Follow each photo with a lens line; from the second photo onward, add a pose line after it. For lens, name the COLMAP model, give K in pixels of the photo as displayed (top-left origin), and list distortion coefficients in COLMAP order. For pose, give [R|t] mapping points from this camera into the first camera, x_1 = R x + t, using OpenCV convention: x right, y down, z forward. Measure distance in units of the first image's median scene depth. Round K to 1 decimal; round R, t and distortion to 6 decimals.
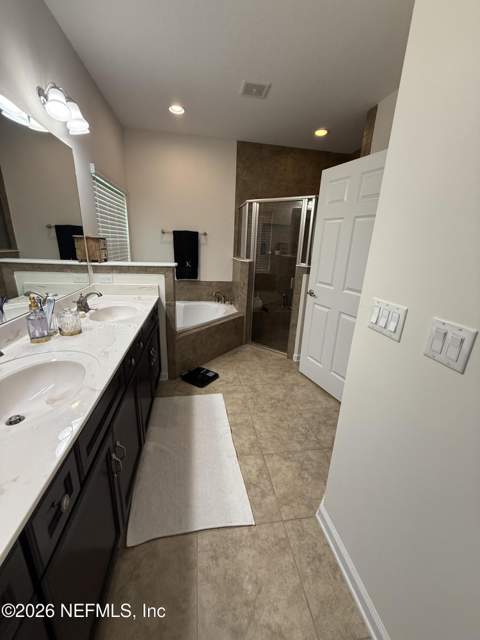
lens RADIAL K [[253.5, 0, 239.6], [0, 253.5, 317.3], [0, 0, 1]] dist [-0.001624, -0.000194]
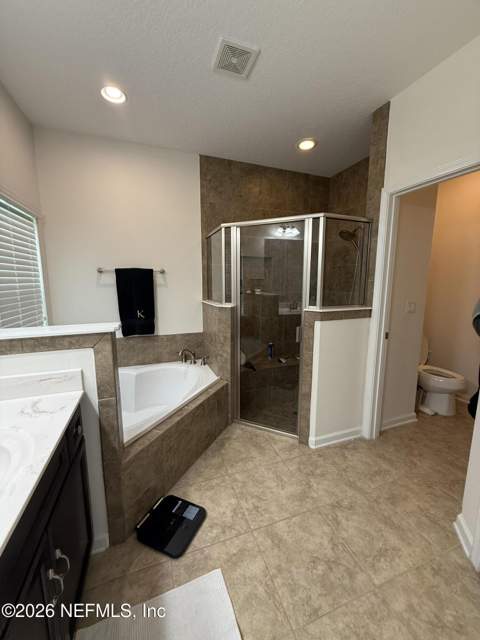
lens RADIAL K [[253.5, 0, 239.6], [0, 253.5, 317.3], [0, 0, 1]] dist [-0.001624, -0.000194]
pose [[0.981867, -0.068211, 0.176874, -0.065531], [0.091764, 0.987442, -0.128600, -0.098278], [-0.165880, 0.142499, 0.975796, 0.311914]]
